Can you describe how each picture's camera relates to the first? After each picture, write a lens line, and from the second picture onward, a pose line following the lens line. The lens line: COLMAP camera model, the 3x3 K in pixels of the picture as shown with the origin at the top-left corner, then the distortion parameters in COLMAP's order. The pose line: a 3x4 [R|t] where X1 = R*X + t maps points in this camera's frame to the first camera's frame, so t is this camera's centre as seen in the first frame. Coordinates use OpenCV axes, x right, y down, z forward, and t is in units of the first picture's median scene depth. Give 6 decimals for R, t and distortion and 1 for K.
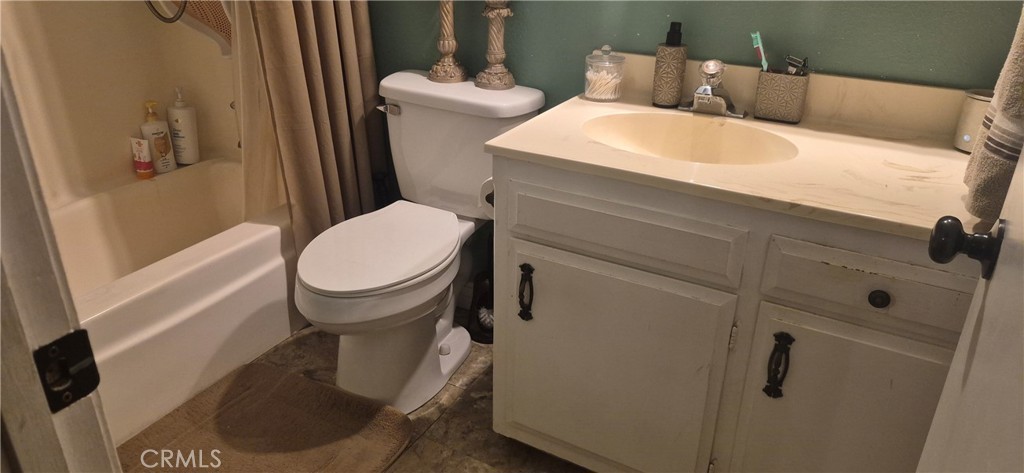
lens RADIAL K [[720.7, 0, 512.0], [0, 720.7, 236.5], [0, 0, 1]] dist [0.116125, -0.176778]
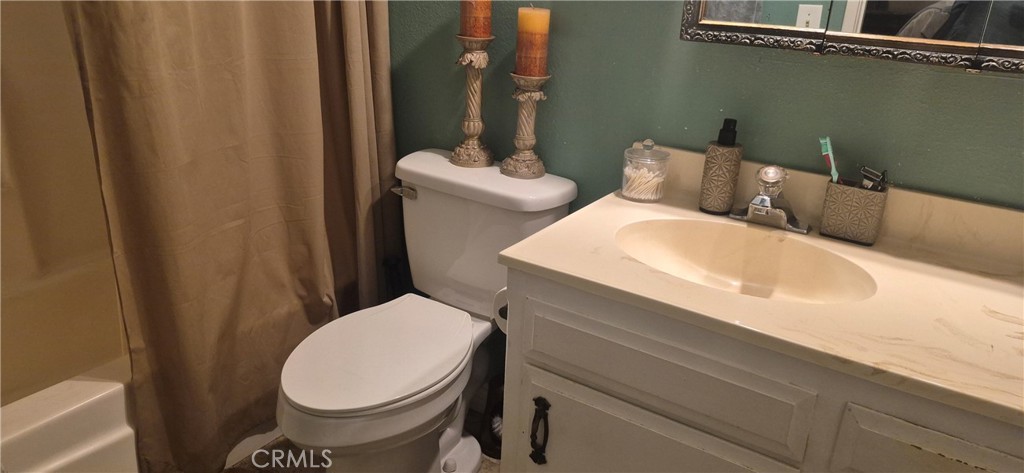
lens RADIAL K [[708.0, 0, 523.2], [0, 708.0, 231.3], [0, 0, 1]] dist [0.103685, -0.159125]
pose [[0.997630, 0.052897, -0.043994, 0.022249], [-0.055855, 0.996053, -0.068978, -0.085645], [0.040171, 0.071272, 0.996648, 0.146099]]
